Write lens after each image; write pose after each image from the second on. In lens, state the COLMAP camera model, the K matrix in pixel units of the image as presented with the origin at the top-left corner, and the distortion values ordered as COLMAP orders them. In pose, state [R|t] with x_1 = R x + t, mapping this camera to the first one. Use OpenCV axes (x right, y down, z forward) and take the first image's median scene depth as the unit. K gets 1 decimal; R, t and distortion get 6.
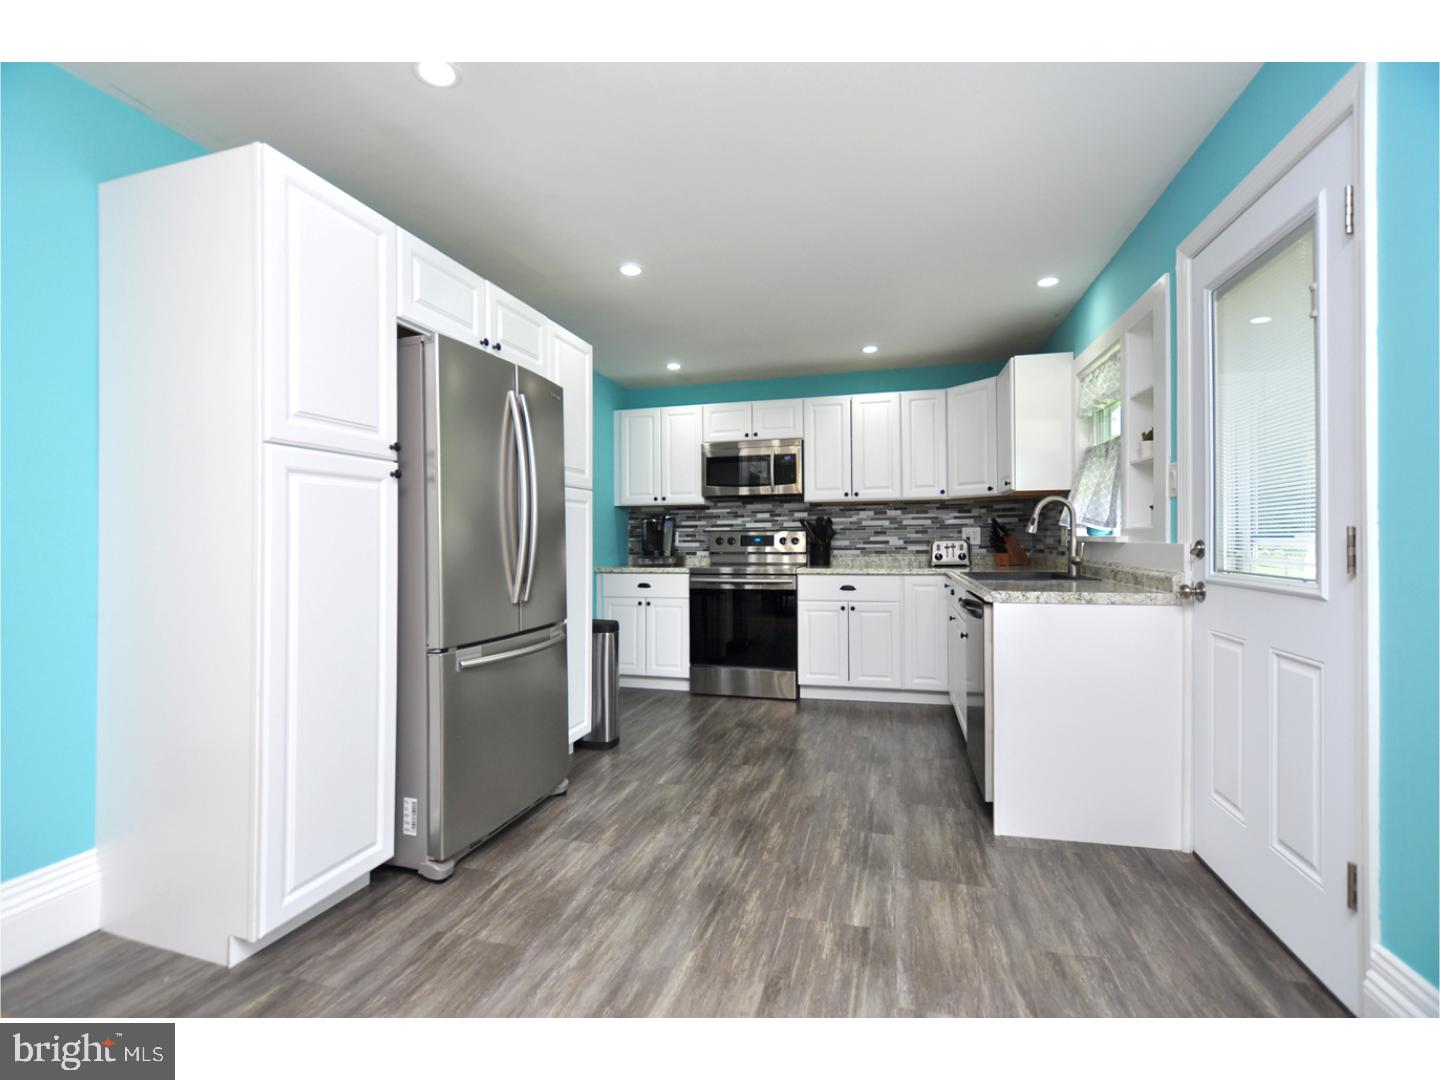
lens RADIAL K [[622.9, 0, 720.0], [0, 622.9, 540.0], [0, 0, 1]] dist [-0.024578, -0.000413]
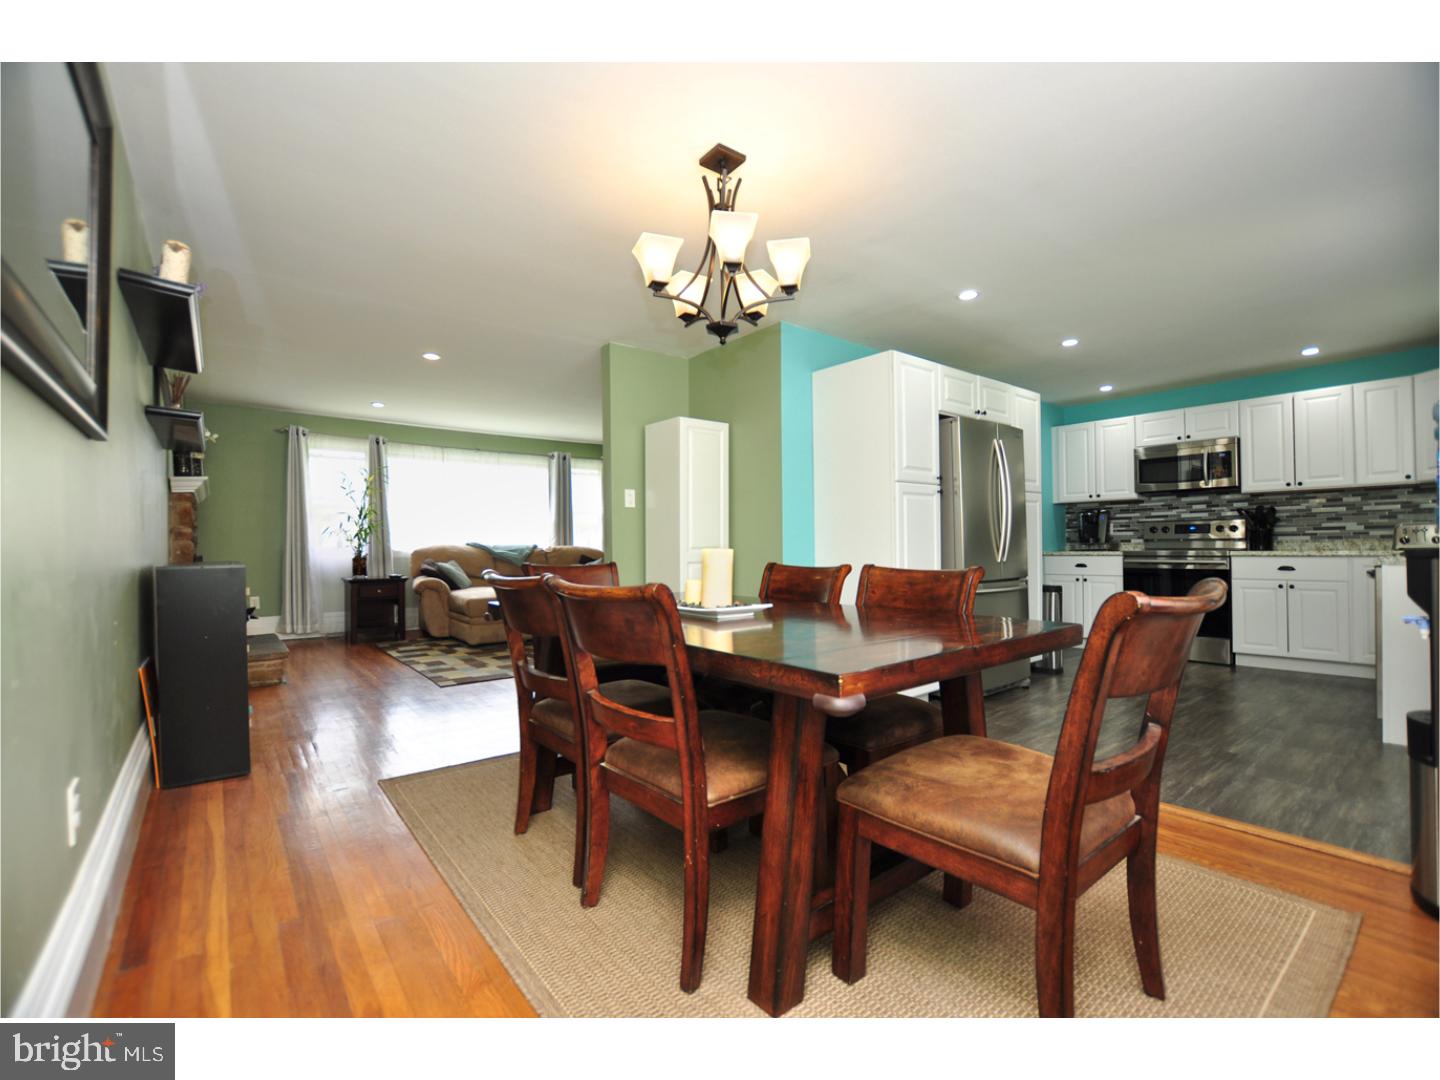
lens RADIAL K [[622.9, 0, 720.0], [0, 622.9, 540.0], [0, 0, 1]] dist [-0.024578, -0.000413]
pose [[0.800392, -0.006784, -0.599438, 0.042785], [0.005530, 0.999977, -0.003934, 0.022310], [0.599451, -0.000166, 0.800411, -0.438627]]
